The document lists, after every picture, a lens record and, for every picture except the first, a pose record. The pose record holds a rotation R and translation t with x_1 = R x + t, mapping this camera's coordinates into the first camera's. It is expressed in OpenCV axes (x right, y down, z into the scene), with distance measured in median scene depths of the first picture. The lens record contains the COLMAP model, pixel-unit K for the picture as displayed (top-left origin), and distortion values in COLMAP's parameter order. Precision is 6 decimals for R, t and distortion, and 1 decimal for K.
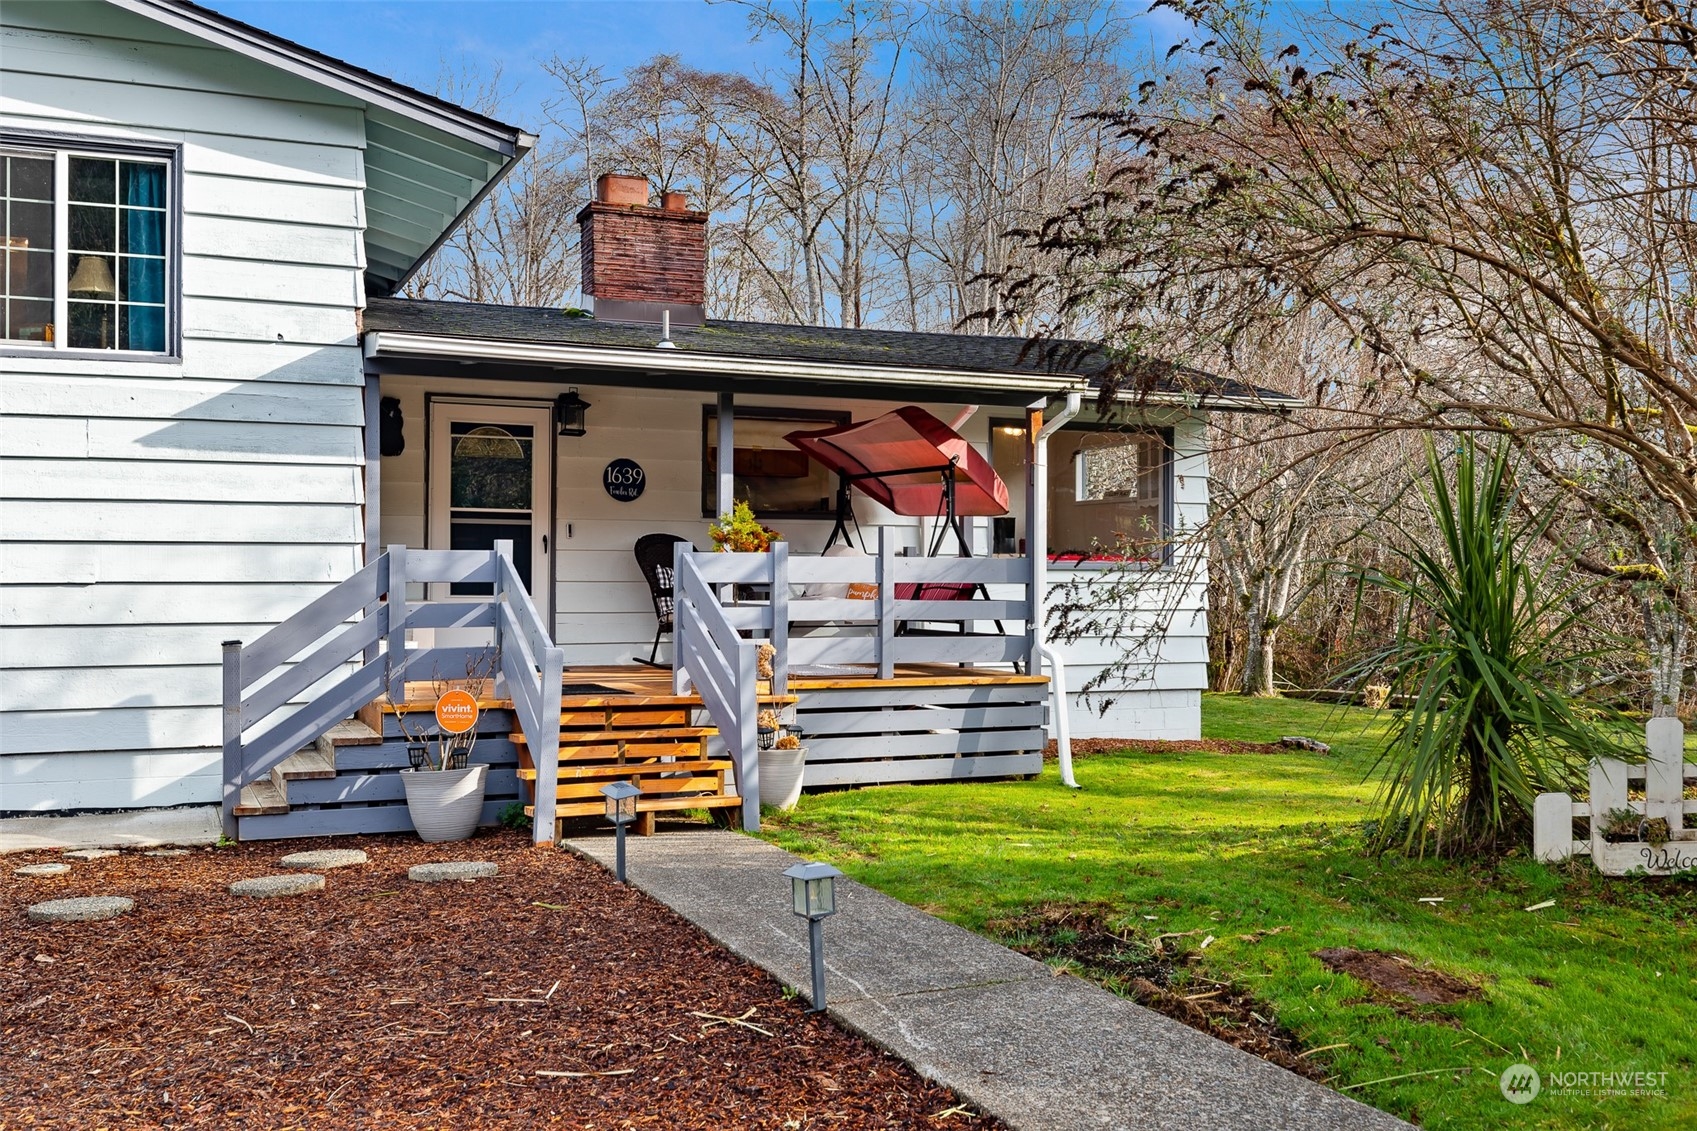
lens RADIAL K [[1699.3, 0, 849.9], [0, 1699.3, 564.9], [0, 0, 1]] dist [0.003295, 0.000000]
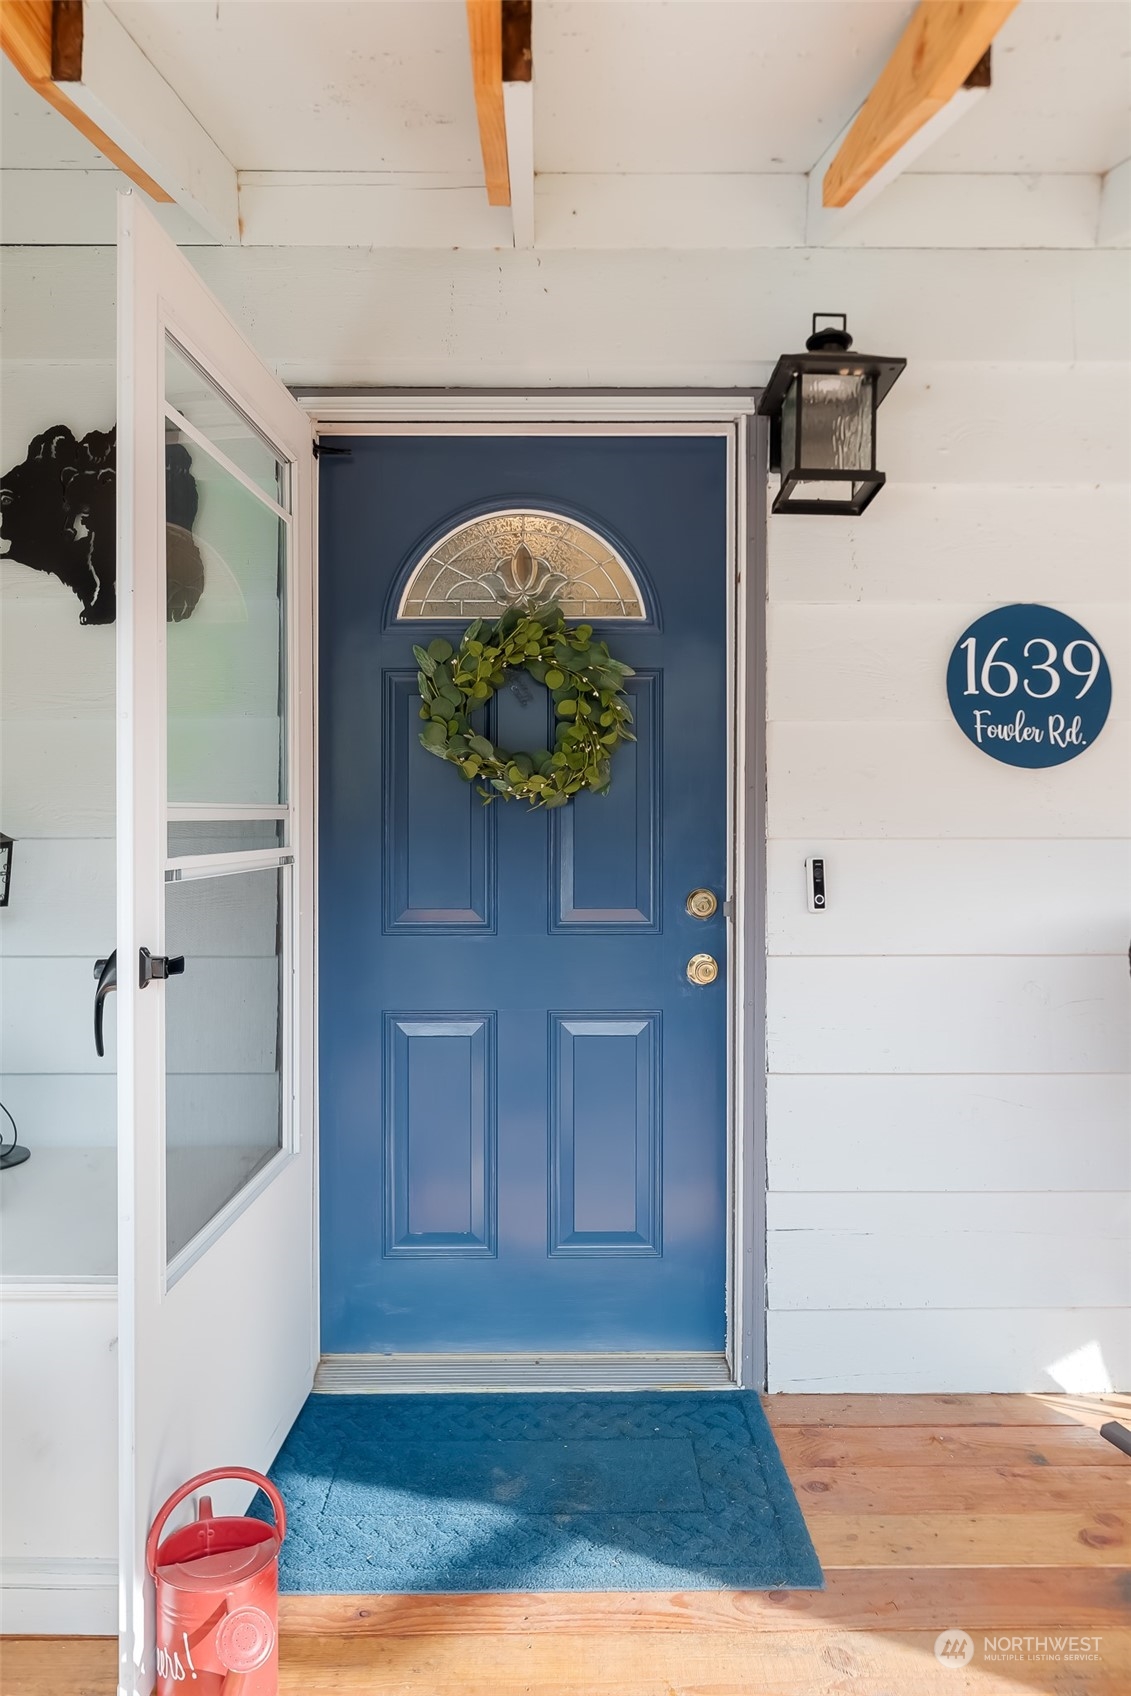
lens RADIAL K [[1113.0, 0, 566.0], [0, 1113.0, 848.3], [0, 0, 1]] dist [-0.000874, -0.000090]
pose [[0.920966, -0.005331, -0.389606, -0.131801], [0.005204, 0.999986, -0.001381, -0.024769], [0.389608, -0.000756, 0.920980, 0.813628]]
